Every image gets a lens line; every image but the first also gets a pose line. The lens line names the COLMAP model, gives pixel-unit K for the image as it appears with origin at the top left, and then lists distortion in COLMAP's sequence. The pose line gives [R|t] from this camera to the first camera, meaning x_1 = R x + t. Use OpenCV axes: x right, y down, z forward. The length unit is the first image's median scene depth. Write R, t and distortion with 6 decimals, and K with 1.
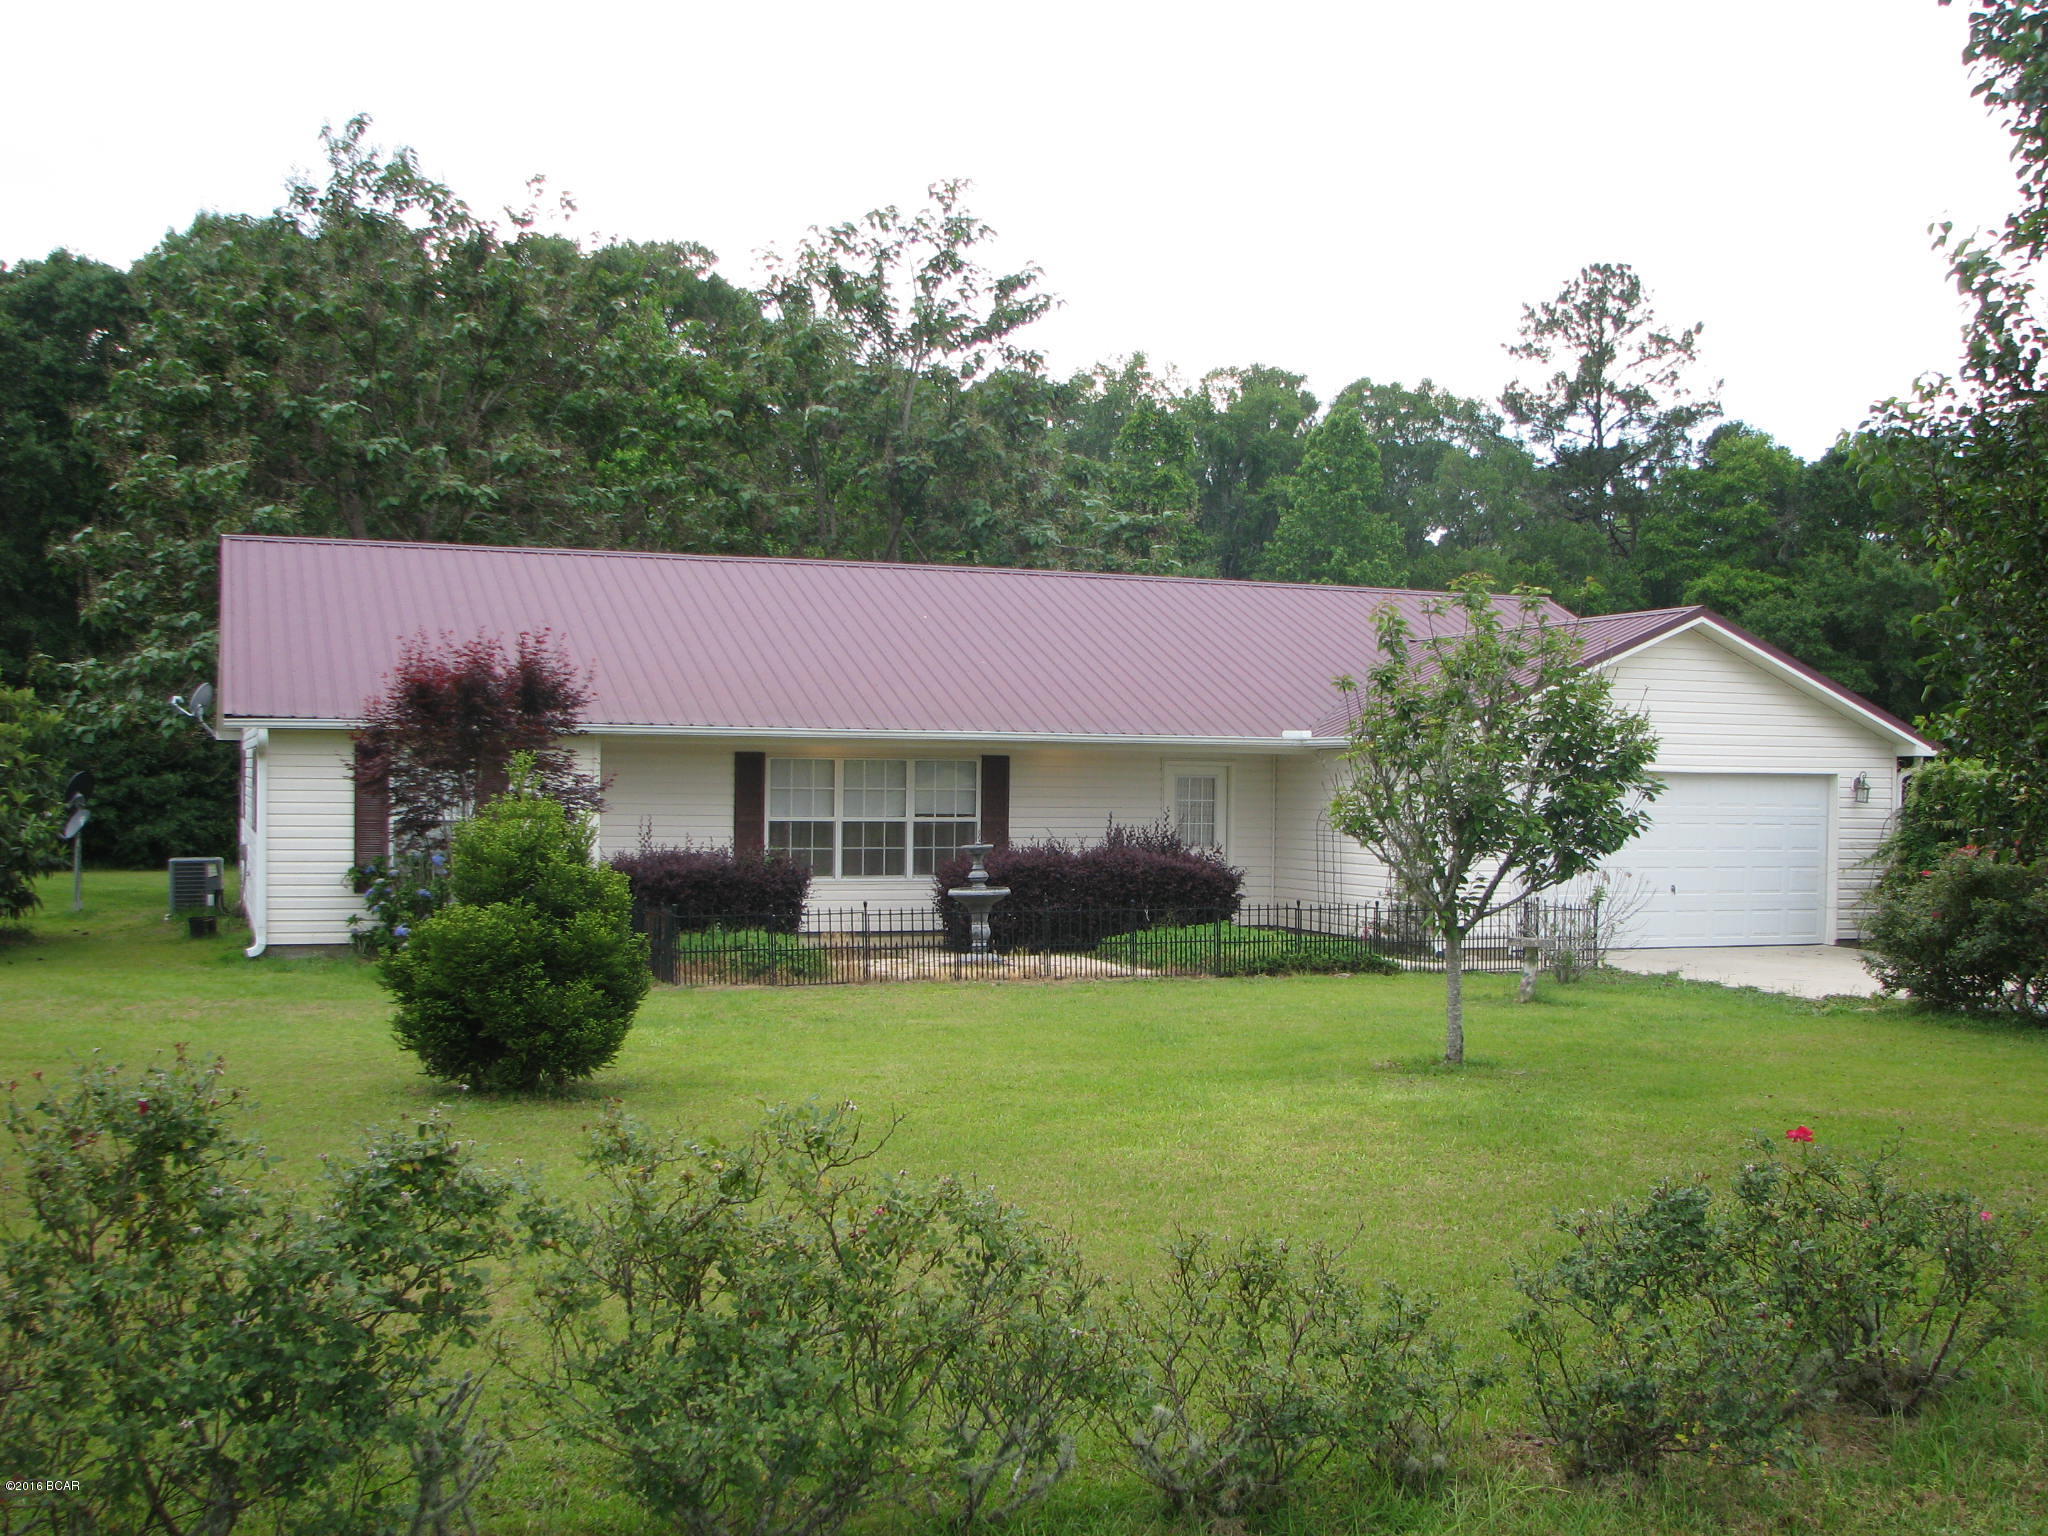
lens RADIAL K [[2217.4, 0, 1024.0], [0, 2217.4, 768.0], [0, 0, 1]] dist [-0.232831, 0.362848]
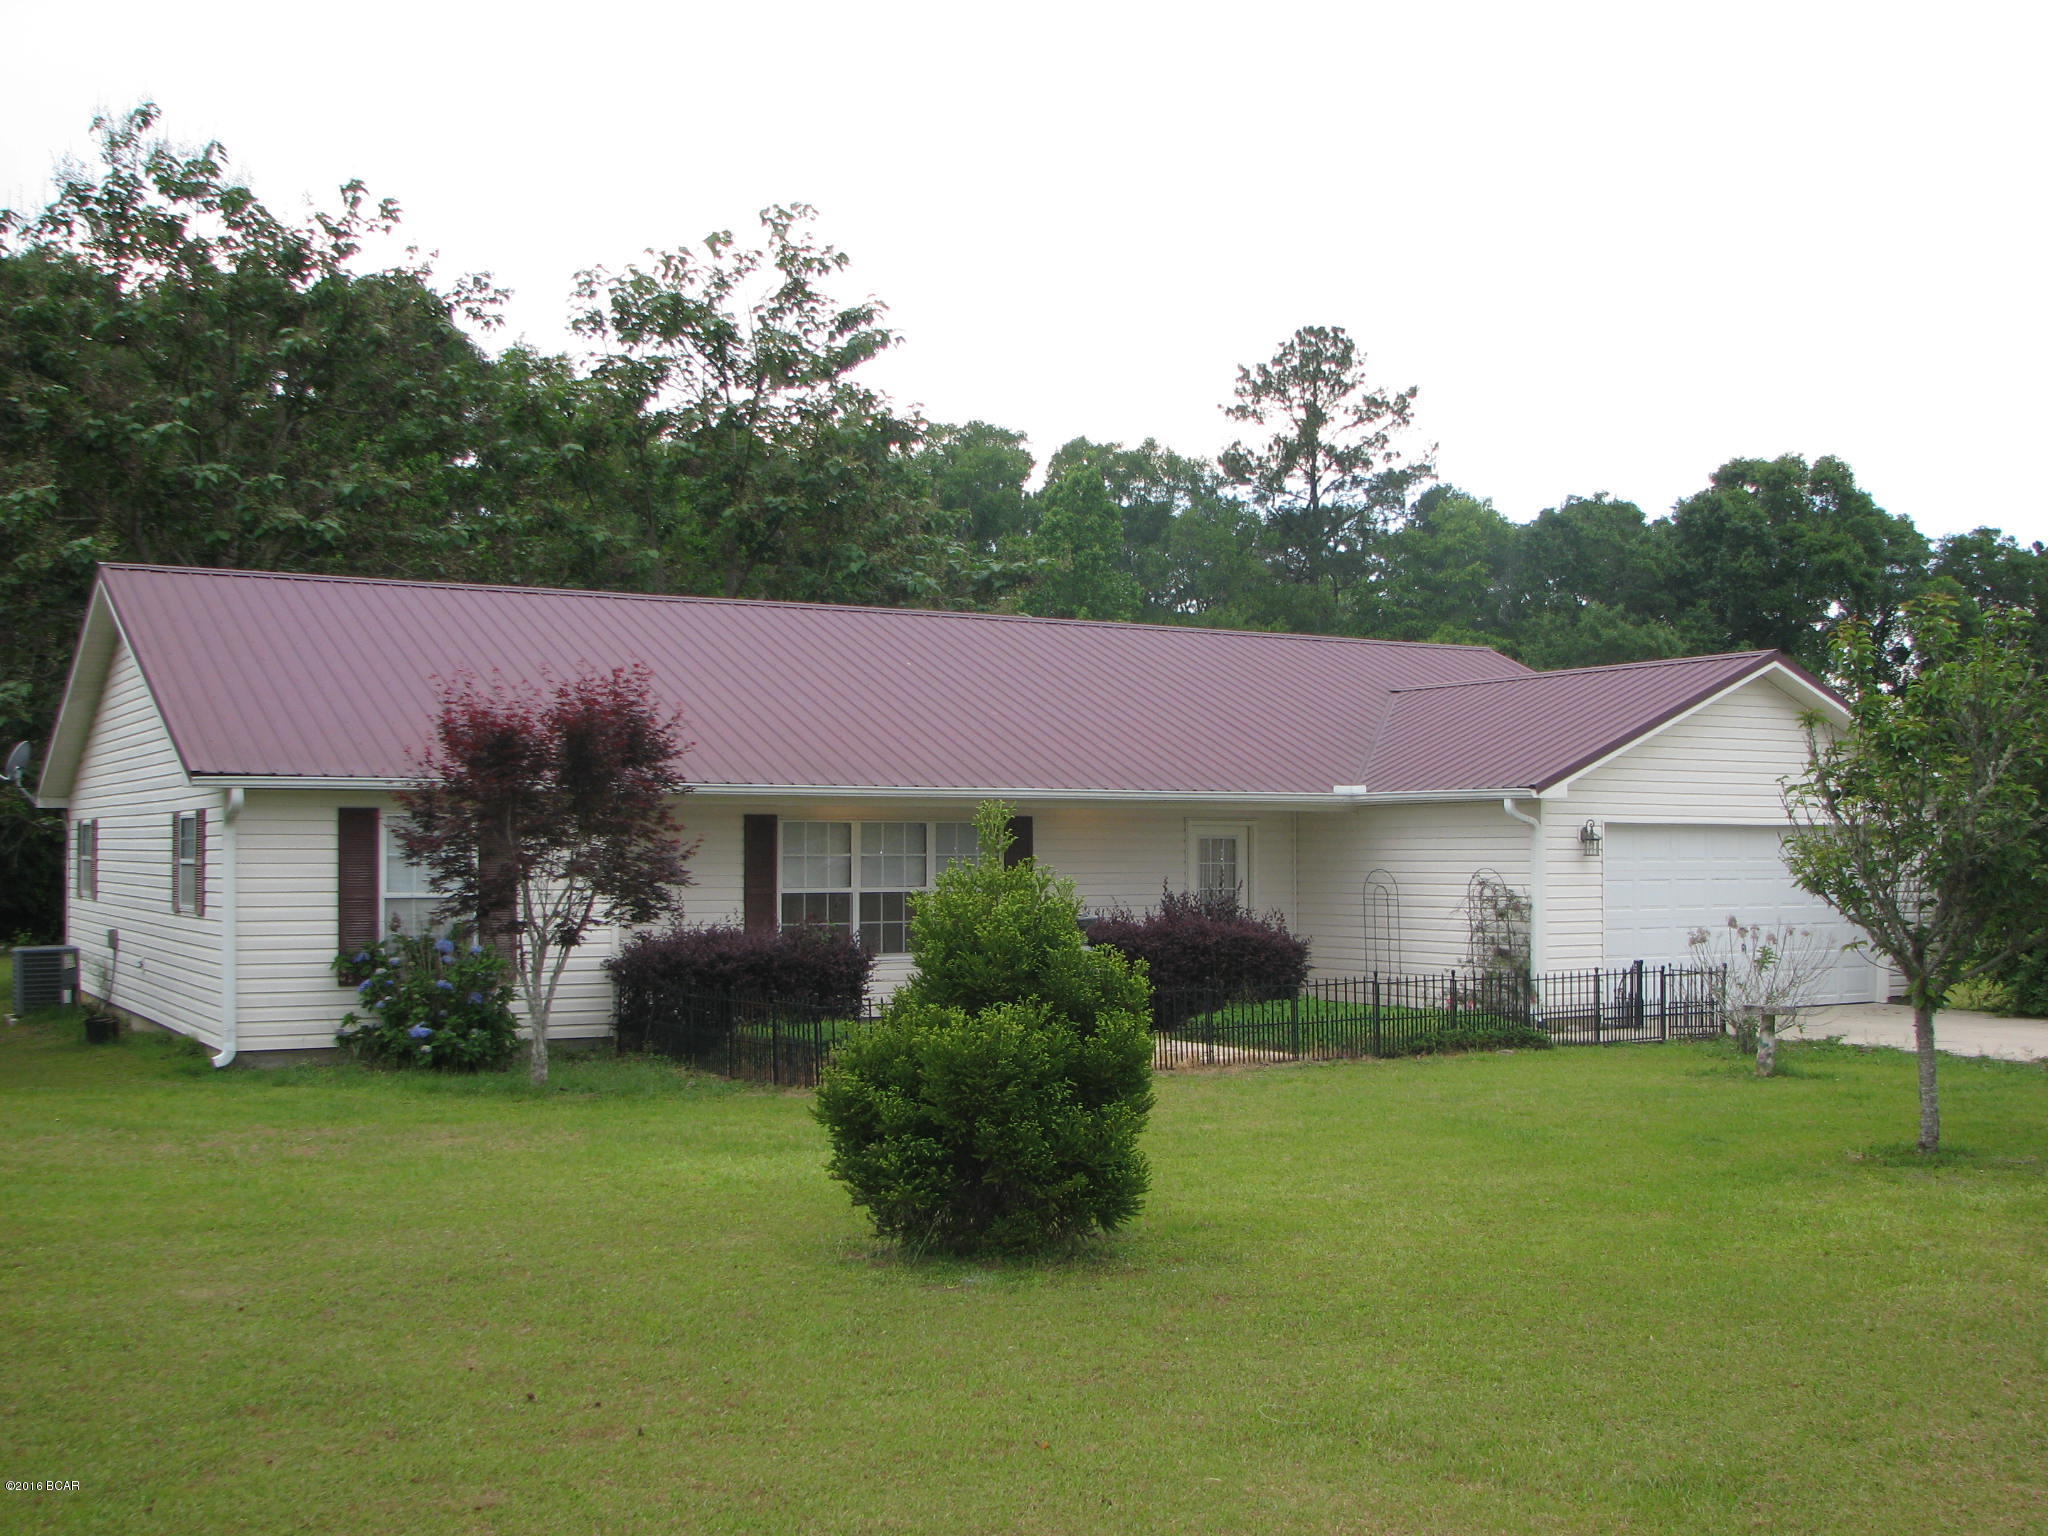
lens RADIAL K [[2217.4, 0, 1024.0], [0, 2217.4, 768.0], [0, 0, 1]] dist [-0.232831, 0.362848]
pose [[0.984906, -0.006205, 0.172979, -0.098150], [0.011571, 0.999482, -0.030028, 0.001024], [-0.172704, 0.031576, 0.984468, 0.069178]]
